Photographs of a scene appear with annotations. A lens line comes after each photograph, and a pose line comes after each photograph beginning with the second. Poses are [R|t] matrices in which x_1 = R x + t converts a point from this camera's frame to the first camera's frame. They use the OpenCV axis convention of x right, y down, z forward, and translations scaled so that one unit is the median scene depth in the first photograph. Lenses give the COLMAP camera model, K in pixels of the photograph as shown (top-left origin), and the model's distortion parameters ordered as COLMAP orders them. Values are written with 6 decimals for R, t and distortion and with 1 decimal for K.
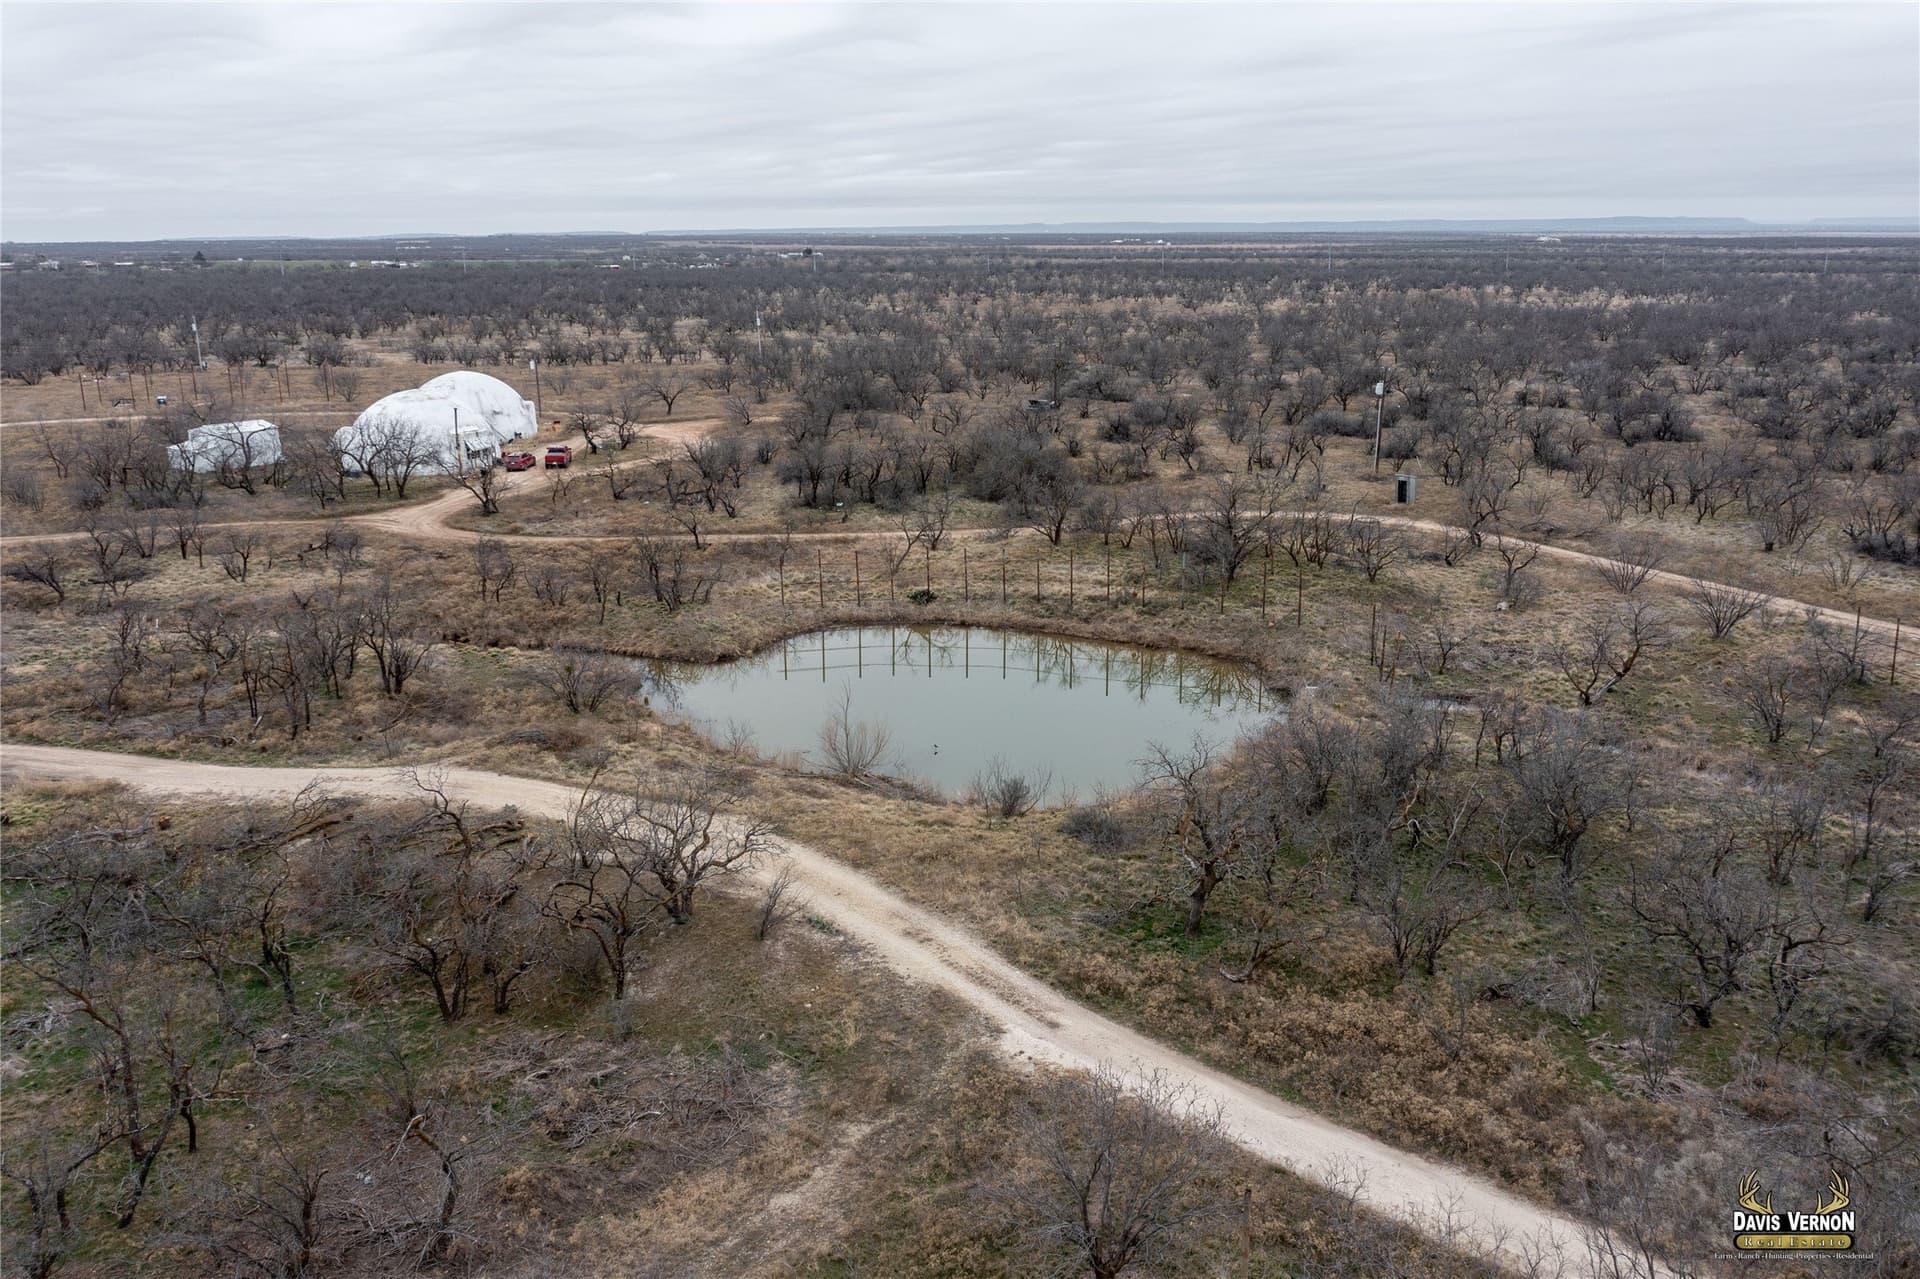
lens RADIAL K [[1494.2, 0, 973.1], [0, 1494.2, 636.0], [0, 0, 1]] dist [-0.008434, -0.008422]
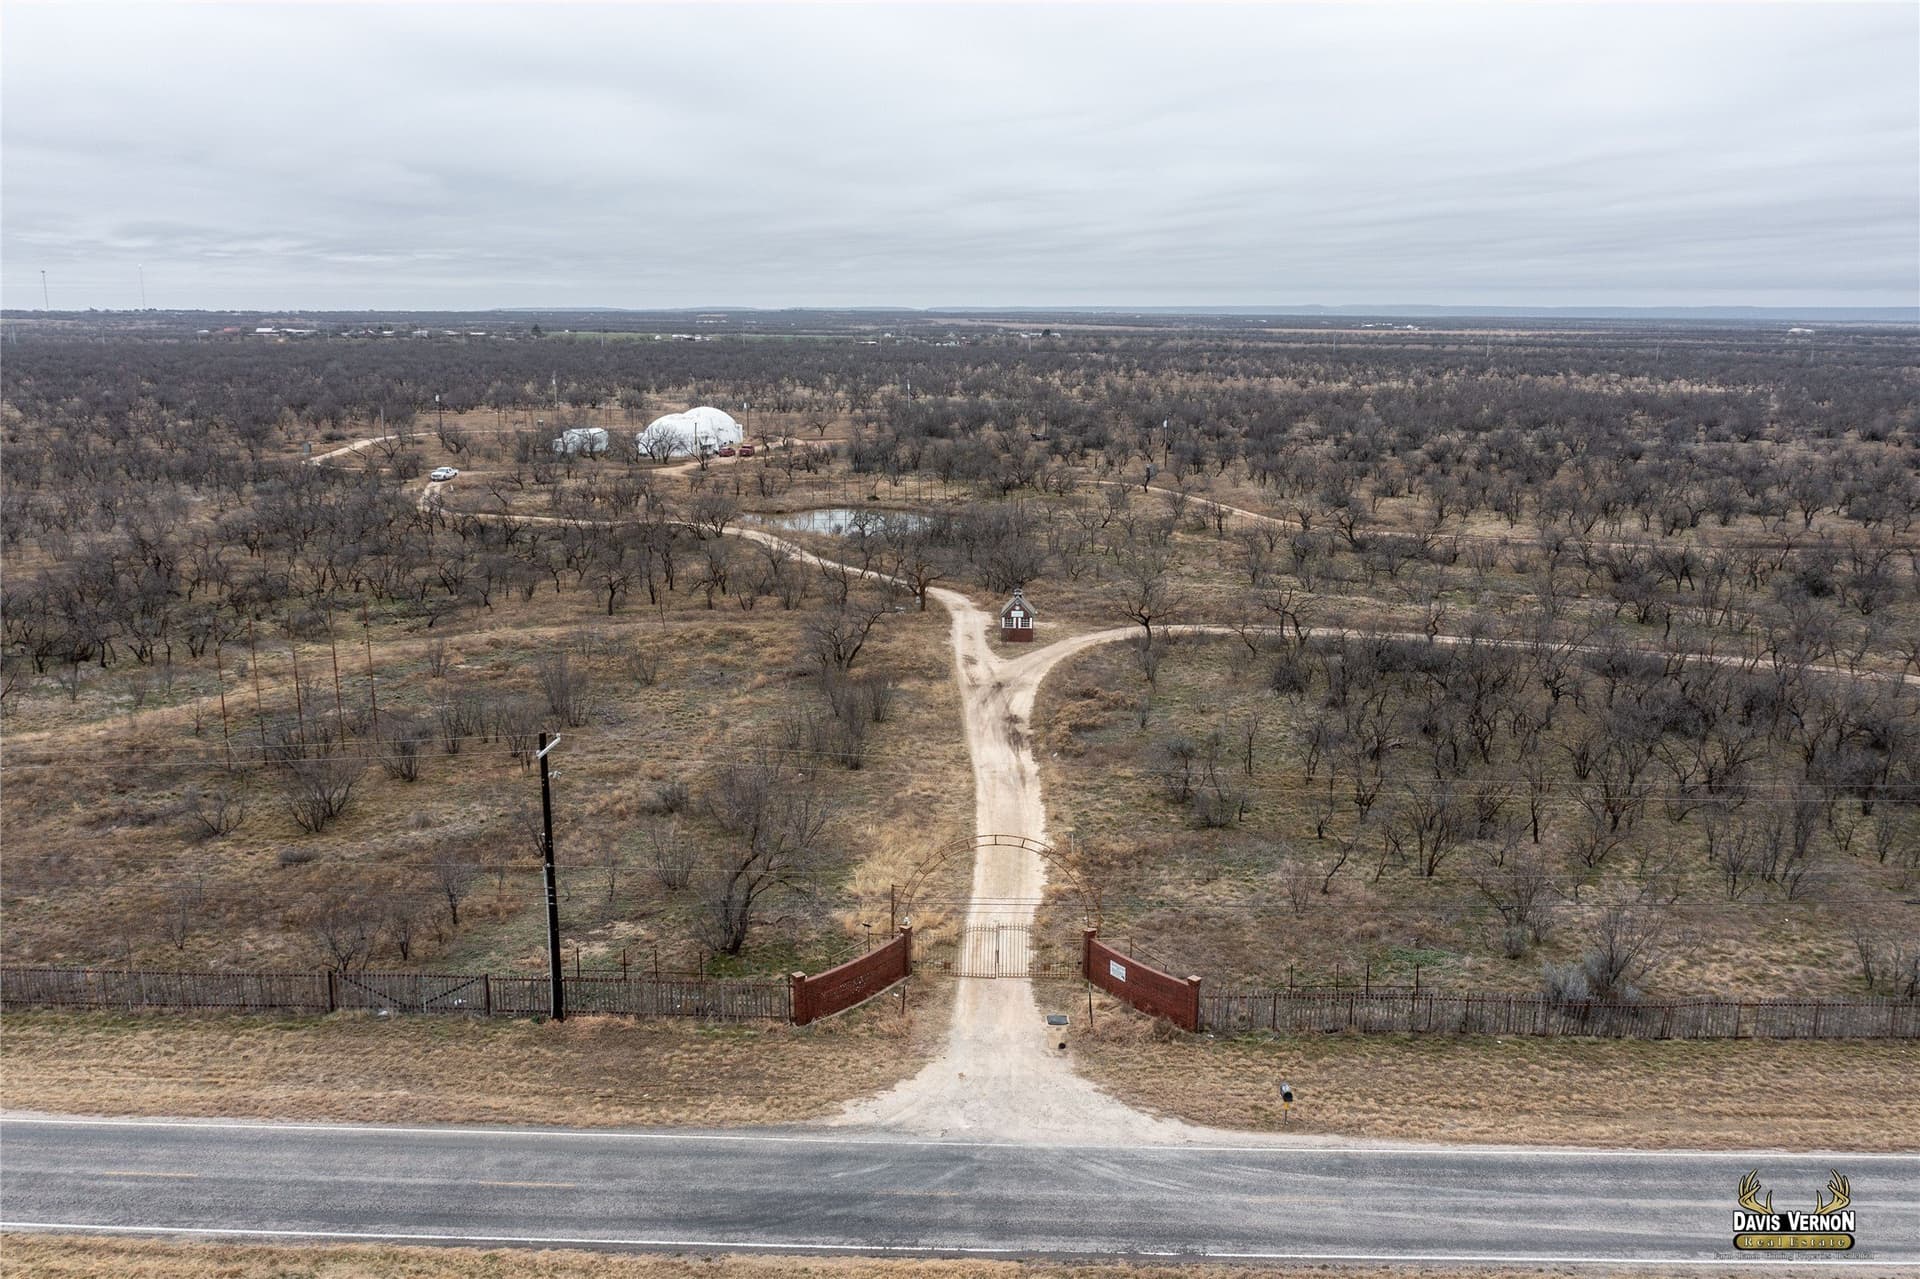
lens RADIAL K [[1494.2, 0, 956.7], [0, 1494.2, 644.4], [0, 0, 1]] dist [-0.008434, -0.008422]
pose [[0.981690, 0.052465, -0.183121, 0.129350], [-0.060452, 0.997436, -0.038307, 0.068466], [0.180641, 0.048676, 0.982344, -0.301271]]
